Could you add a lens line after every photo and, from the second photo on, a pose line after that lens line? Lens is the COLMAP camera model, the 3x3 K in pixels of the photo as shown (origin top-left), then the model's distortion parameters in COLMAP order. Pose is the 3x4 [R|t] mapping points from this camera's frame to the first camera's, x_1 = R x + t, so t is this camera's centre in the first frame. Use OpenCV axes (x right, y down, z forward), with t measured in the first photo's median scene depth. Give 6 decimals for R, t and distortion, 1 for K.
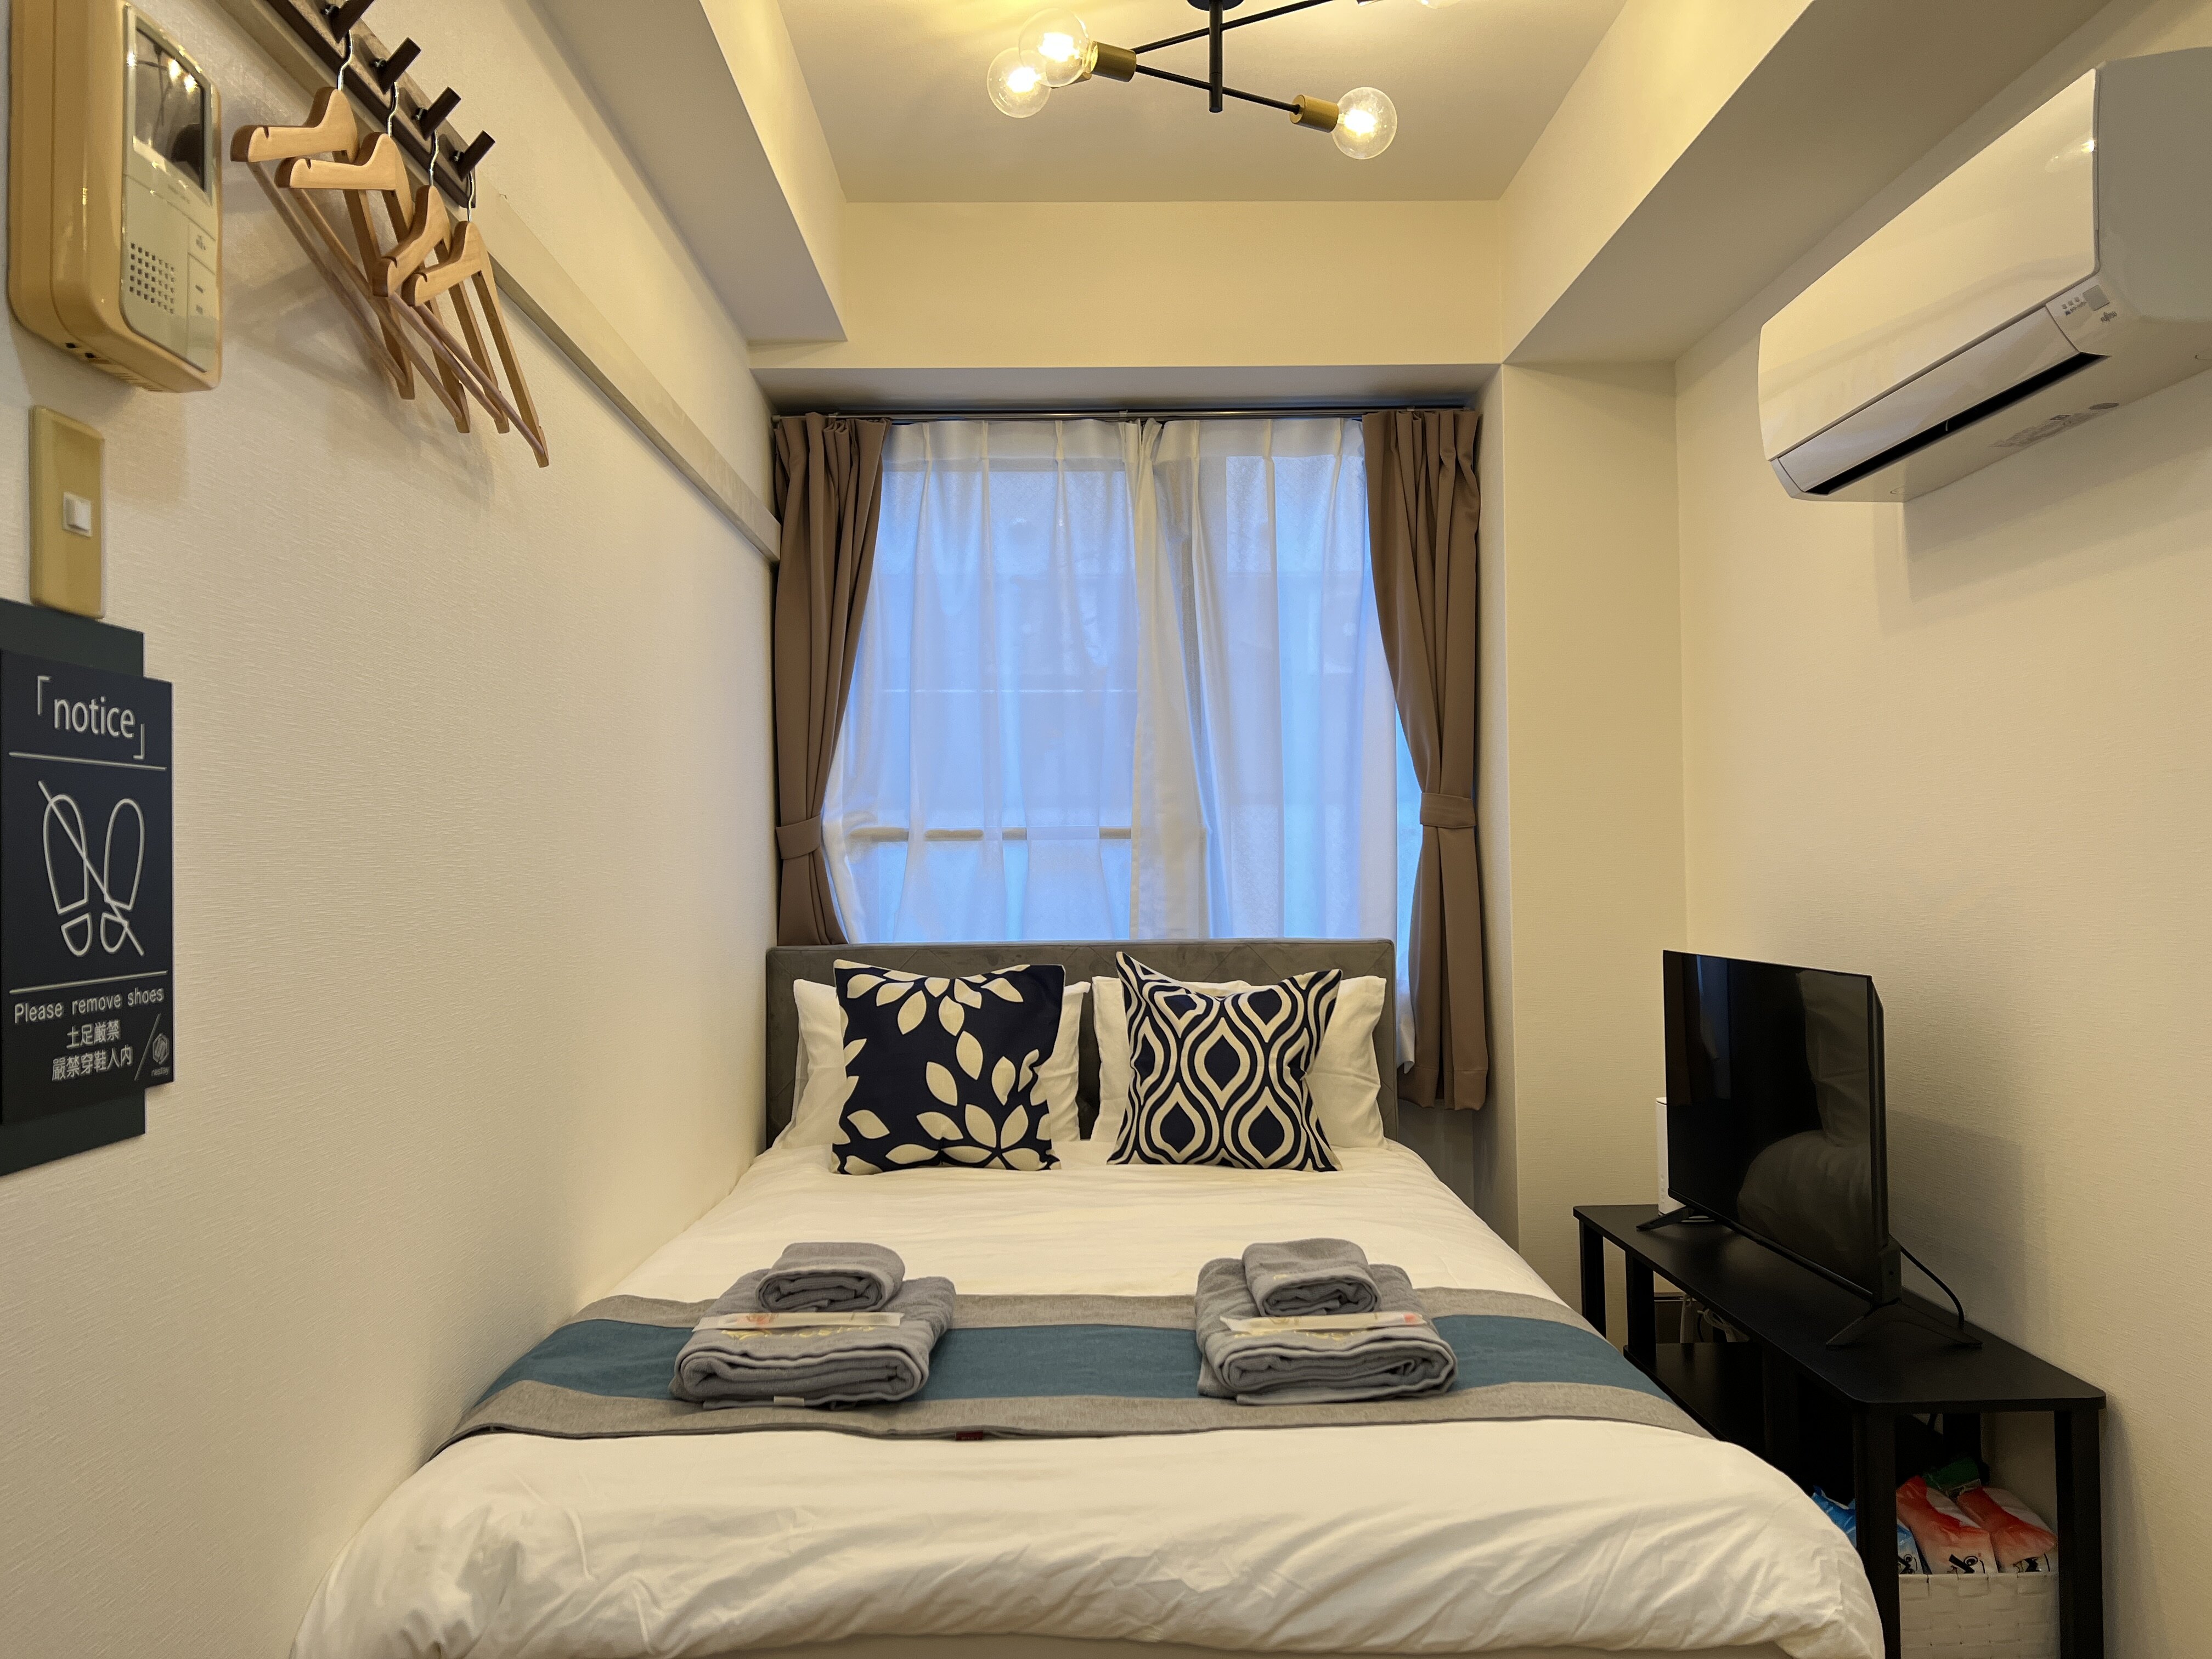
lens RADIAL K [[1715.9, 0, 1157.9], [0, 1715.9, 851.1], [0, 0, 1]] dist [0.073495, -0.091361]
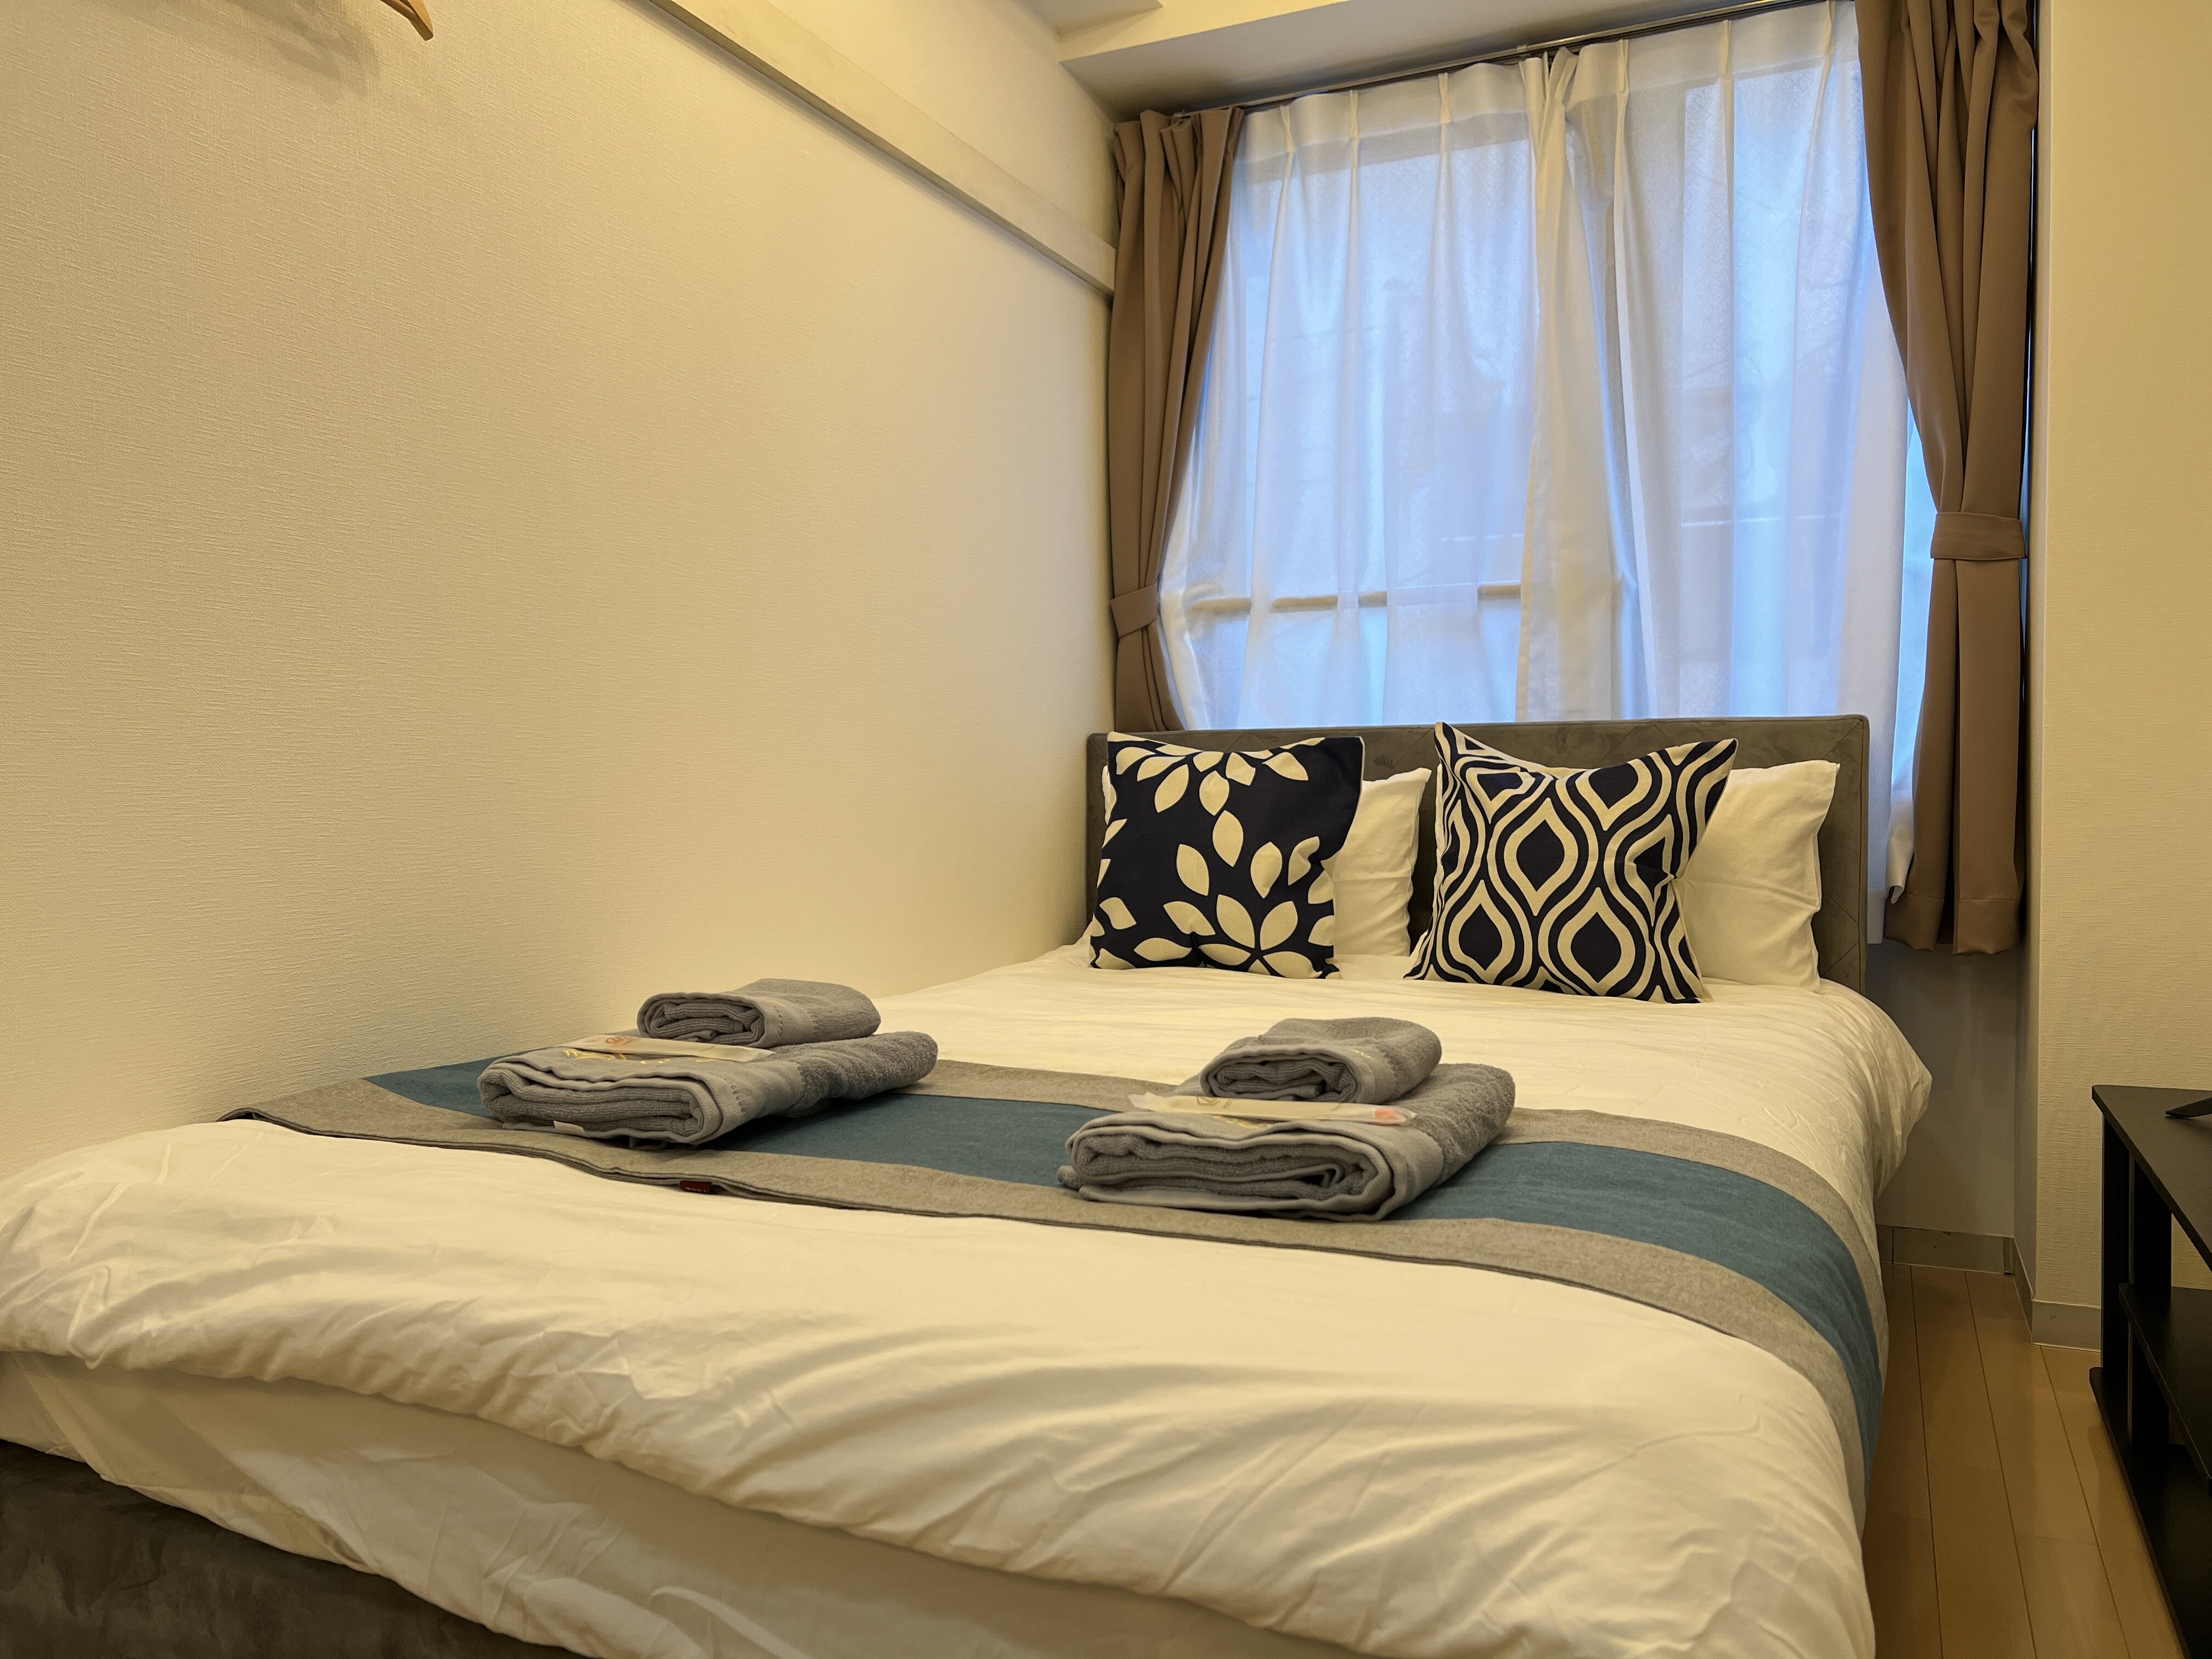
lens RADIAL K [[1715.9, 0, 1069.0], [0, 1715.9, 880.1], [0, 0, 1]] dist [0.073495, -0.091361]
pose [[0.889504, 0.030691, -0.455896, 0.204345], [0.000804, 0.997635, 0.068730, 0.082498], [0.456927, -0.061502, 0.887375, 0.222968]]
